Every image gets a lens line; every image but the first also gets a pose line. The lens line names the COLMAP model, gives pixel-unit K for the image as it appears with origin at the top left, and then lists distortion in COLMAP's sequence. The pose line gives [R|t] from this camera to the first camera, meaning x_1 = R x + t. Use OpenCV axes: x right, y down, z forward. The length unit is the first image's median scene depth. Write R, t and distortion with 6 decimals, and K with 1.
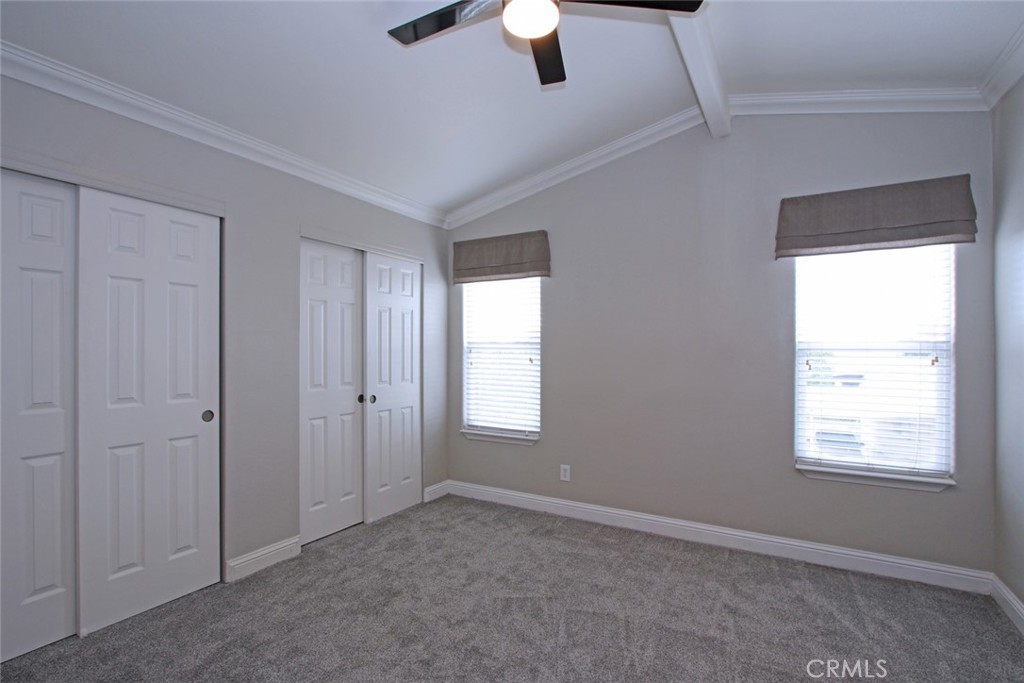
lens RADIAL K [[472.8, 0, 516.2], [0, 472.8, 350.2], [0, 0, 1]] dist [-0.021041, 0.000923]
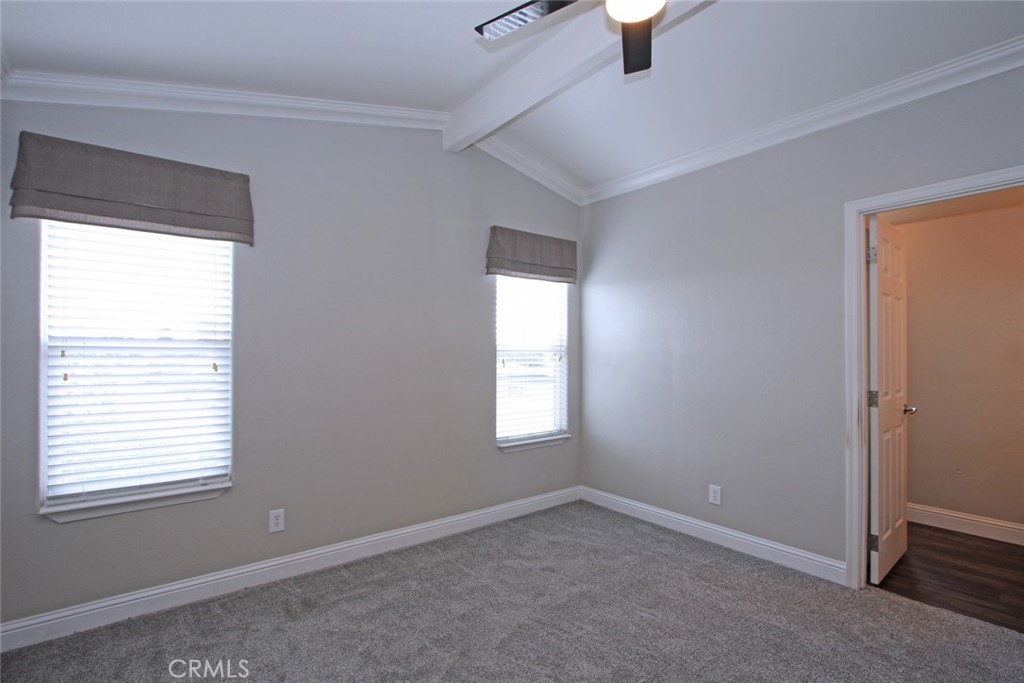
lens RADIAL K [[476.5, 0, 485.6], [0, 476.5, 351.4], [0, 0, 1]] dist [-0.018726, 0.000651]
pose [[0.391634, -0.000465, 0.920121, -0.447814], [0.000888, 1.000000, 0.000127, 0.000090], [-0.920121, 0.000768, 0.391634, 0.427513]]
